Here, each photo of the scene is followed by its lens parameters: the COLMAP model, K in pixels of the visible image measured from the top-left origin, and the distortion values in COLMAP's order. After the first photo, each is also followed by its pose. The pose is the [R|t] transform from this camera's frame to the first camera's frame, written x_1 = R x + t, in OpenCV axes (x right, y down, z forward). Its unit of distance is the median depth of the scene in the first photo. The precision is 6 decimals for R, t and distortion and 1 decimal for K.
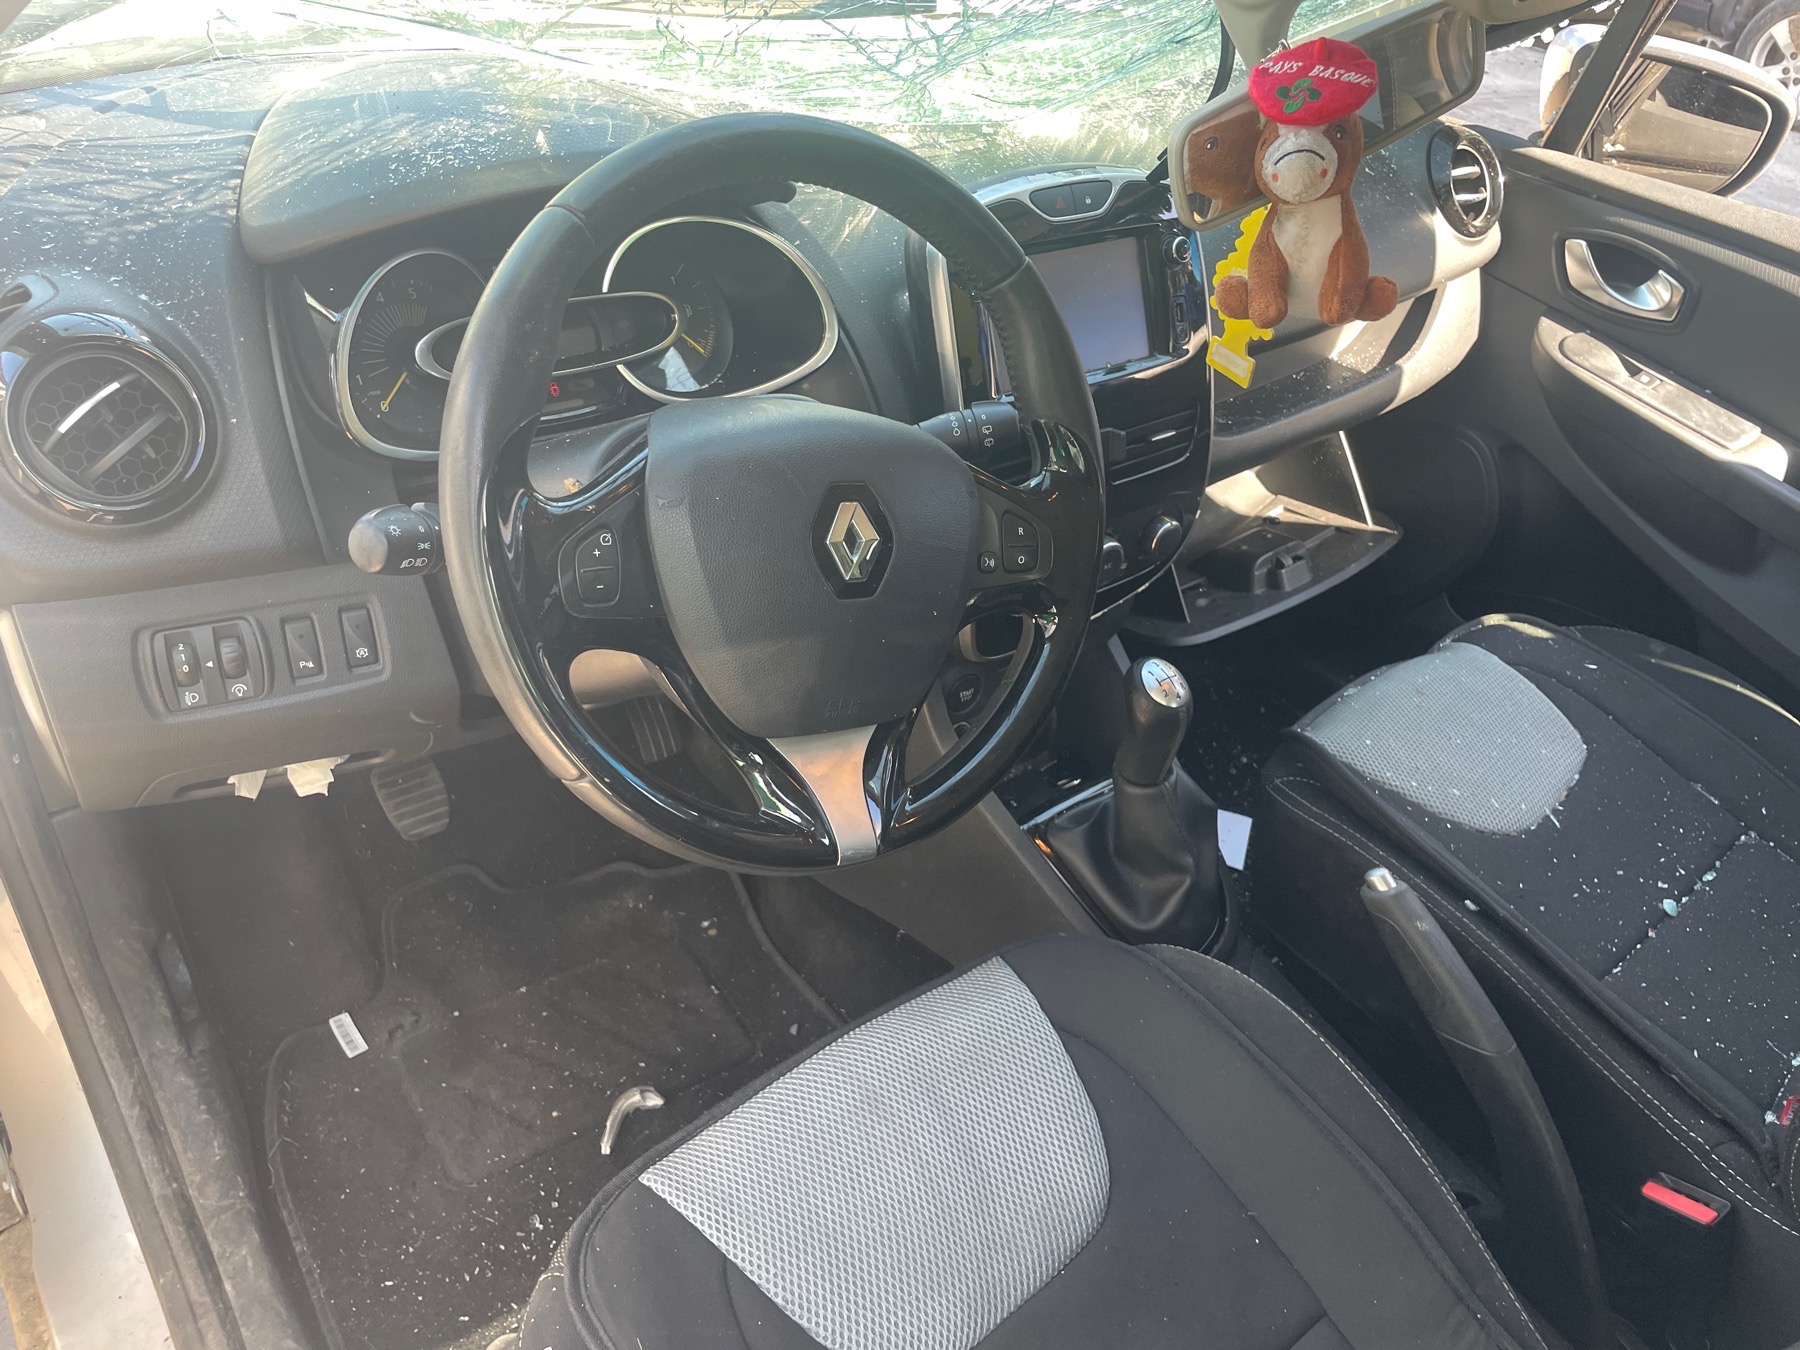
lens RADIAL K [[1369.6, 0, 922.3], [0, 1369.6, 685.2], [0, 0, 1]] dist [0.088173, -0.114263]
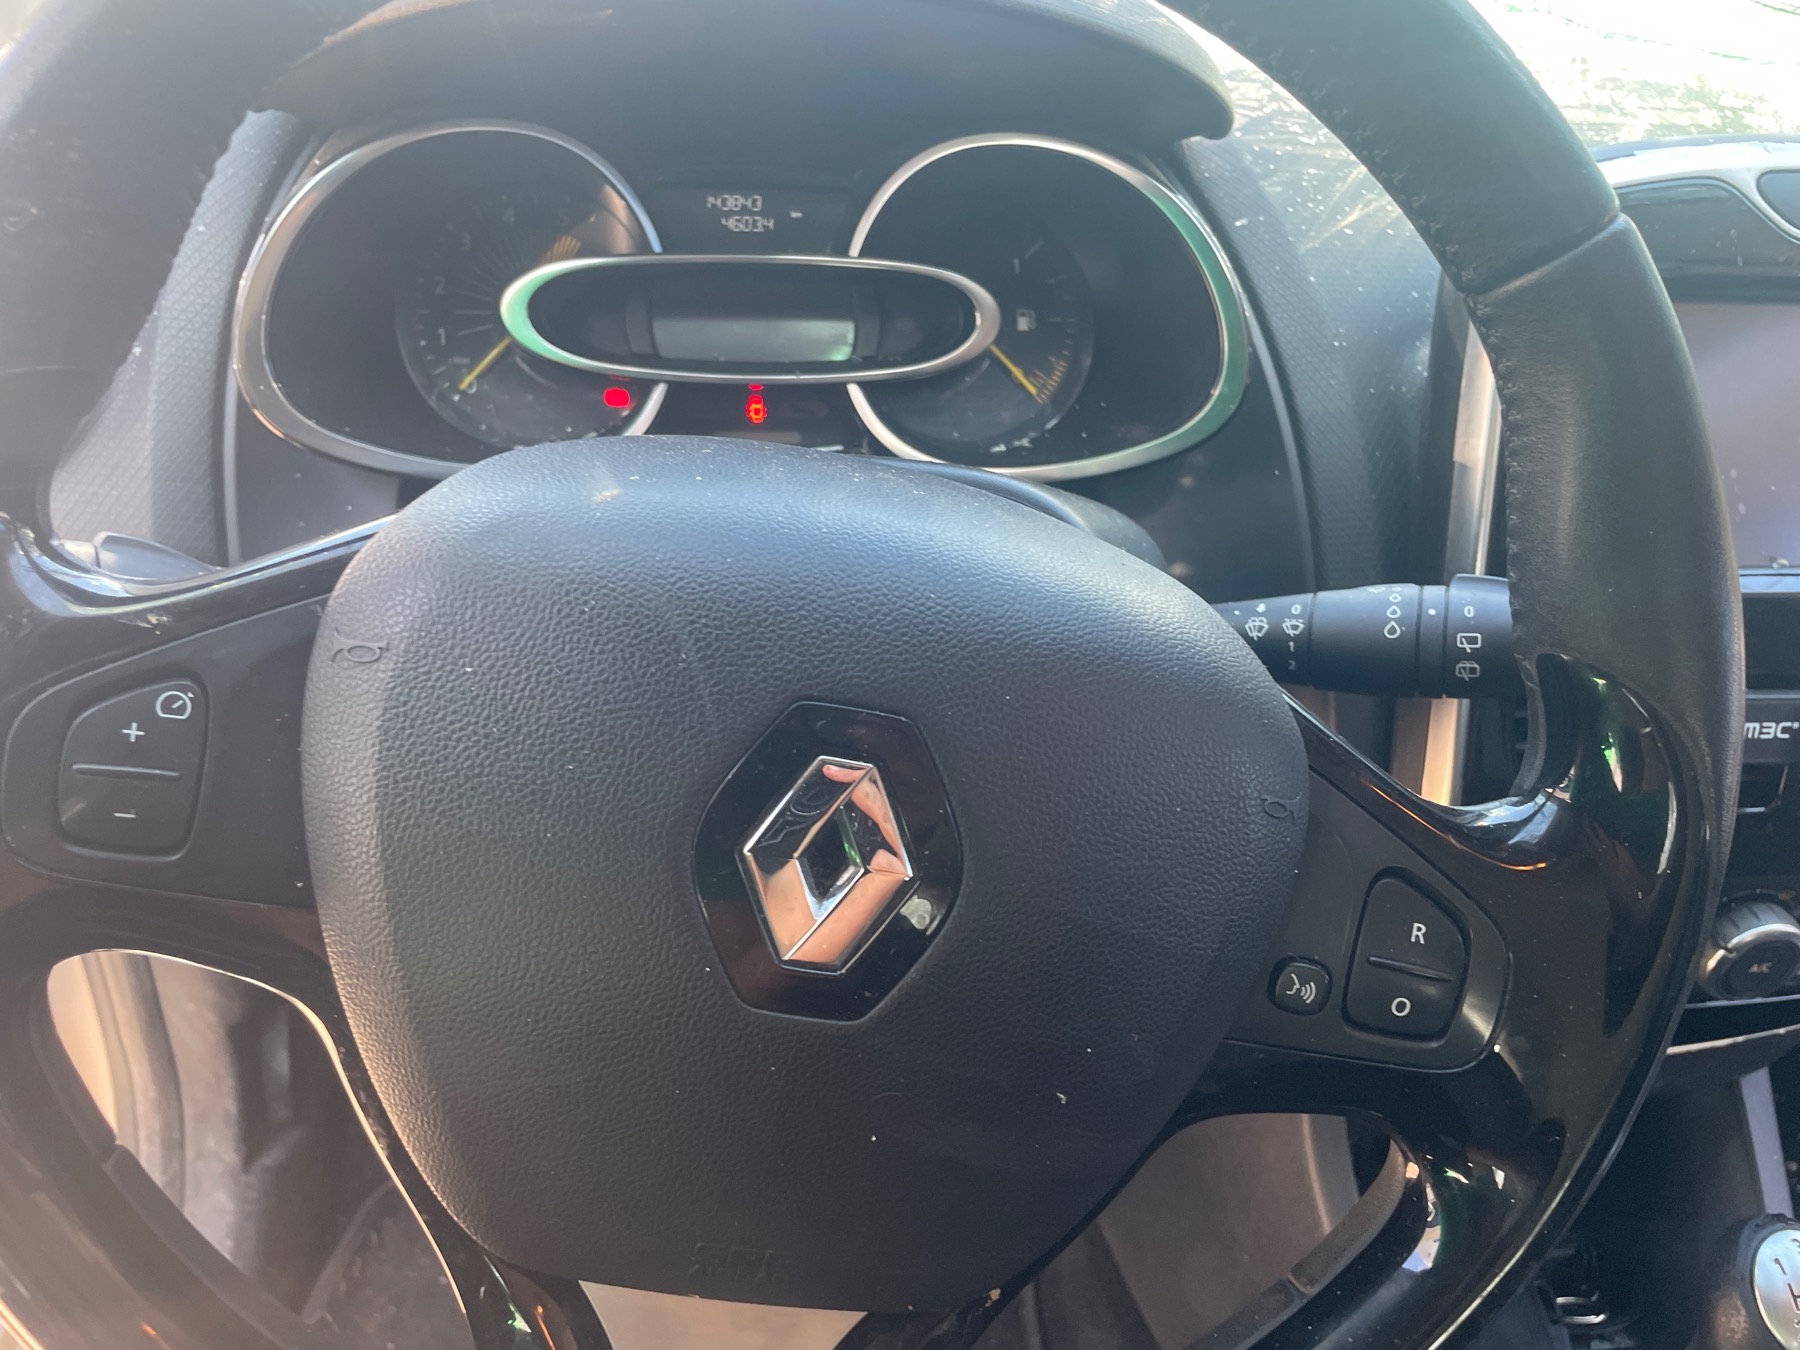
lens RADIAL K [[1369.6, 0, 922.3], [0, 1369.6, 685.2], [0, 0, 1]] dist [0.088173, -0.114263]
pose [[0.861310, 0.244793, -0.445221, 0.064916], [-0.274246, 0.961658, -0.001806, -0.083983], [0.427708, 0.123656, 0.895419, 0.364541]]
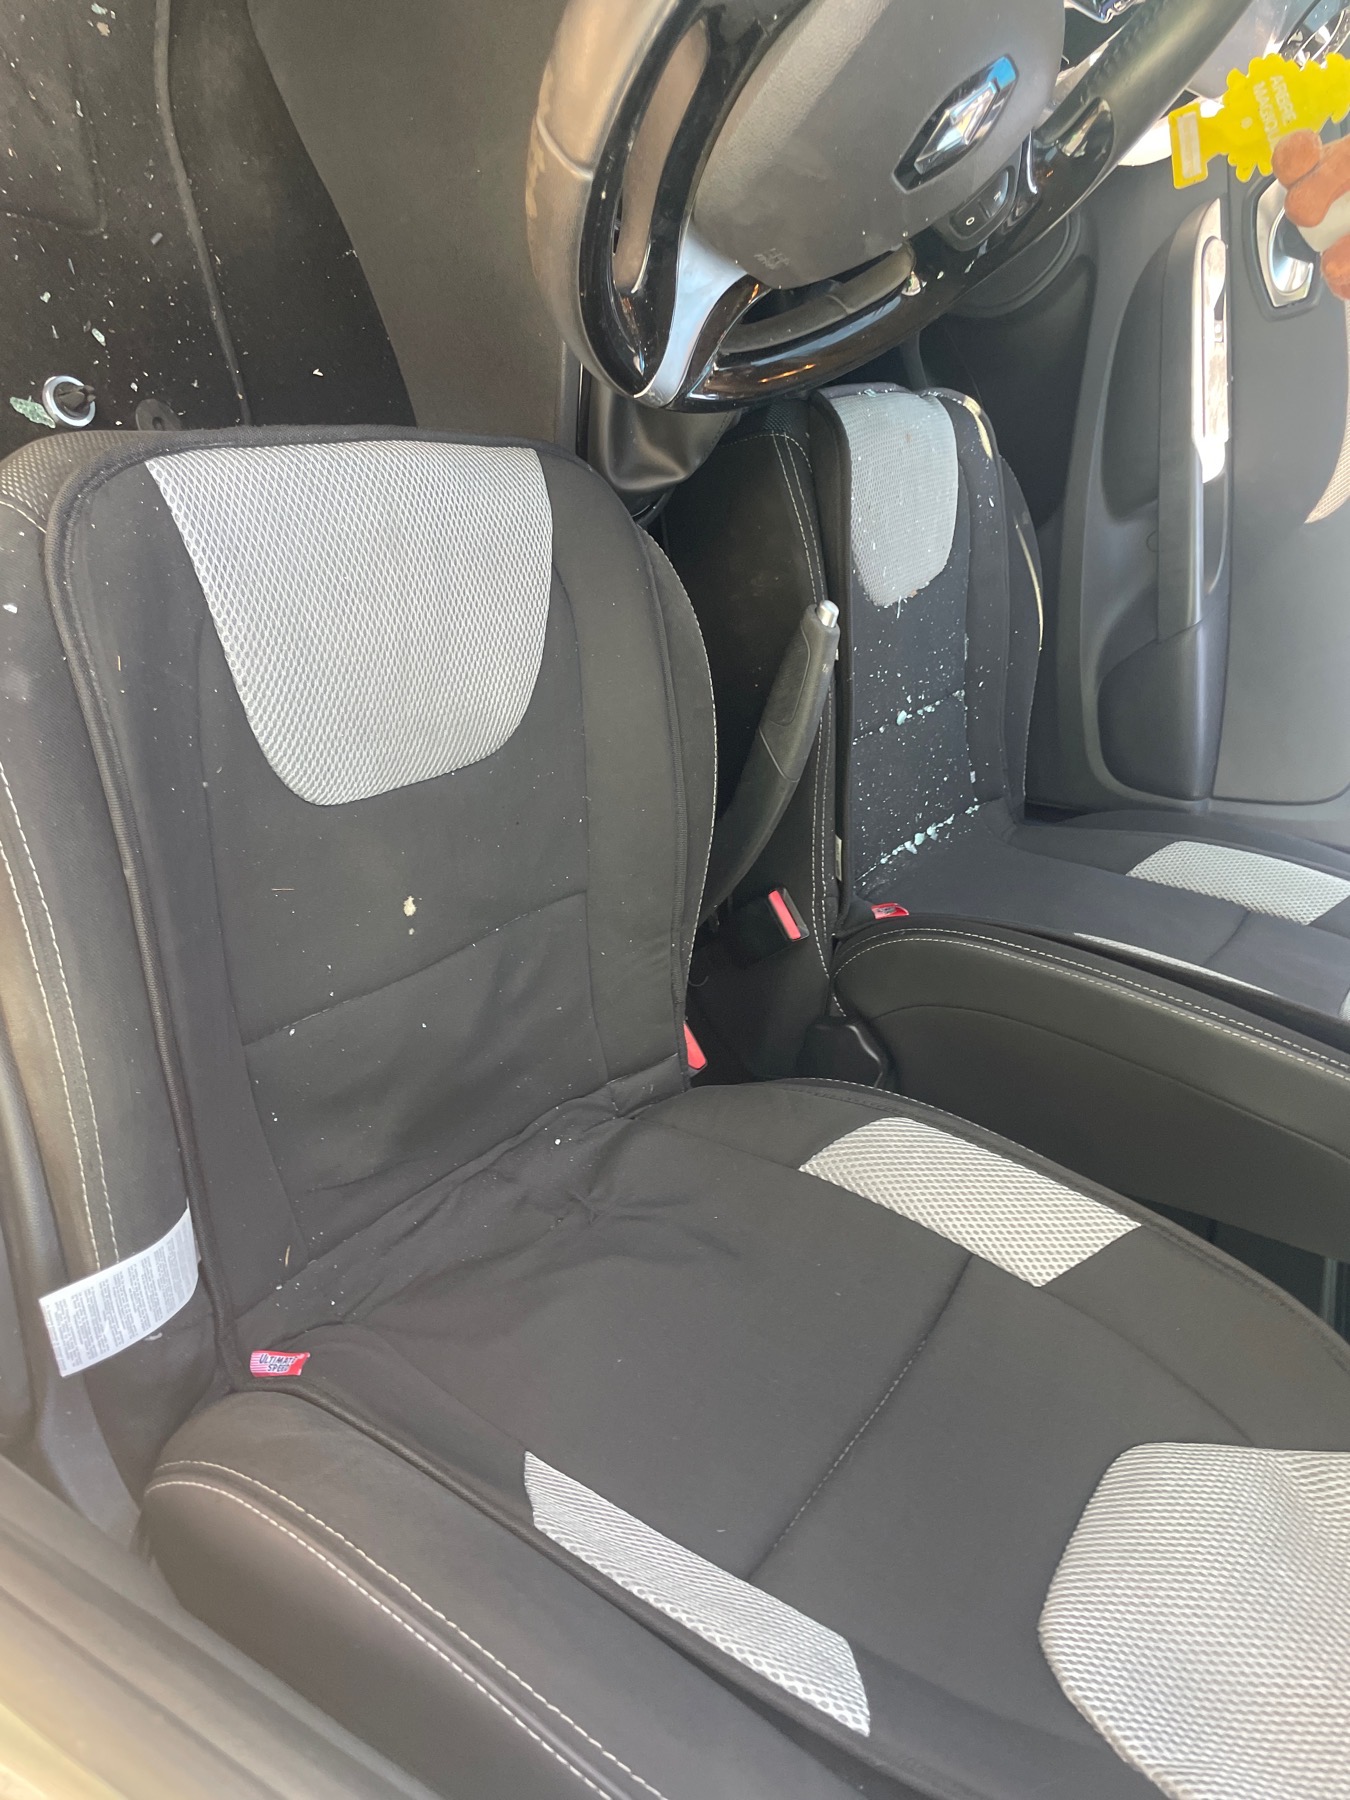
lens RADIAL K [[1361.5, 0, 688.7], [0, 1361.5, 883.0], [0, 0, 1]] dist [0.079502, -0.106831]
pose [[0.630048, 0.409947, 0.659532, -0.266058], [-0.719905, 0.626780, 0.298132, 0.023405], [-0.291163, -0.662639, 0.690025, 0.110798]]
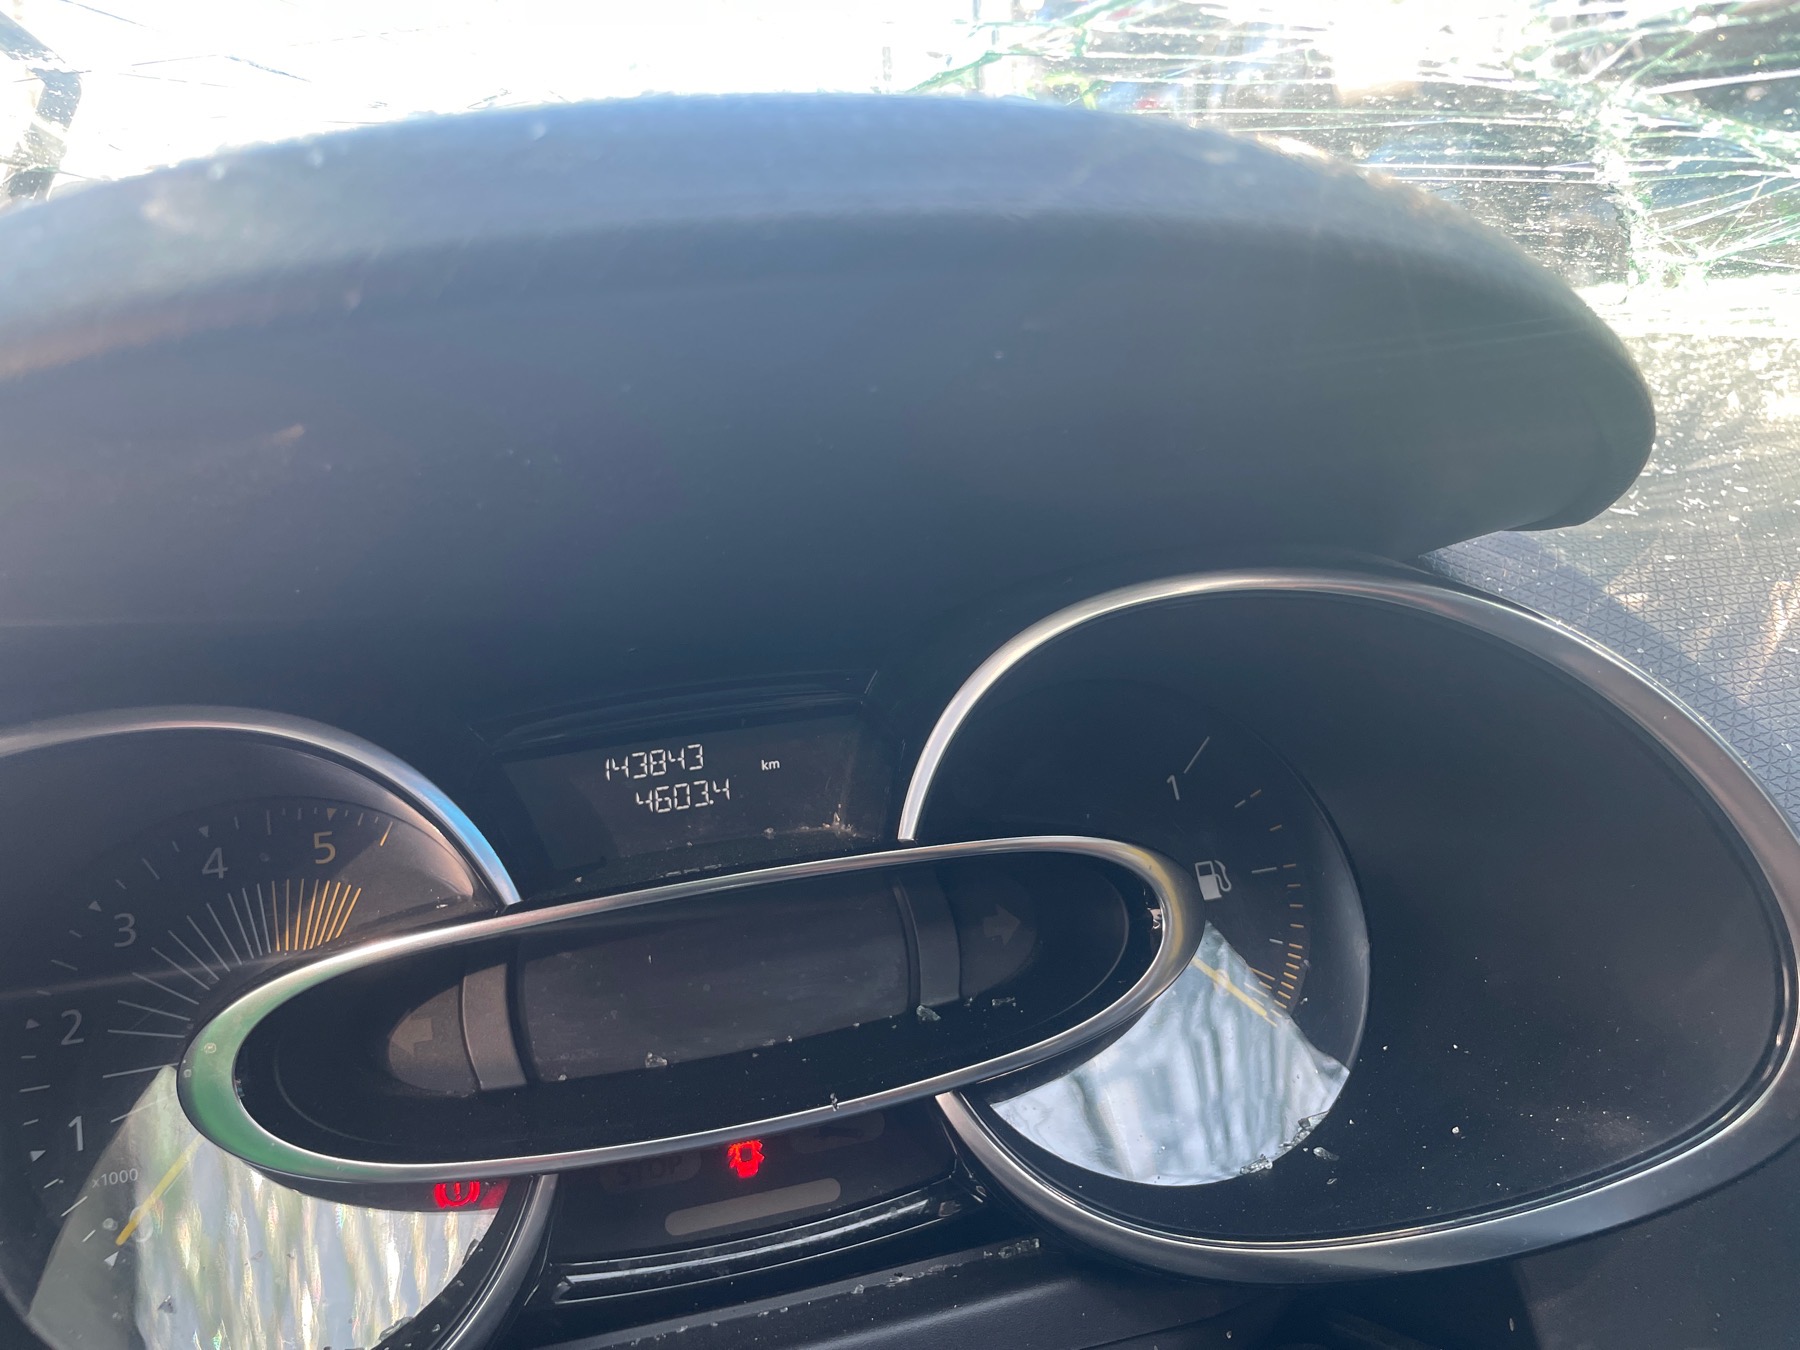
lens RADIAL K [[1369.6, 0, 922.3], [0, 1369.6, 685.2], [0, 0, 1]] dist [0.088173, -0.114263]
pose [[0.913193, -0.028155, -0.406553, -0.076260], [-0.102408, 0.949745, -0.295800, -0.160752], [0.394450, 0.311756, 0.864417, 0.517905]]
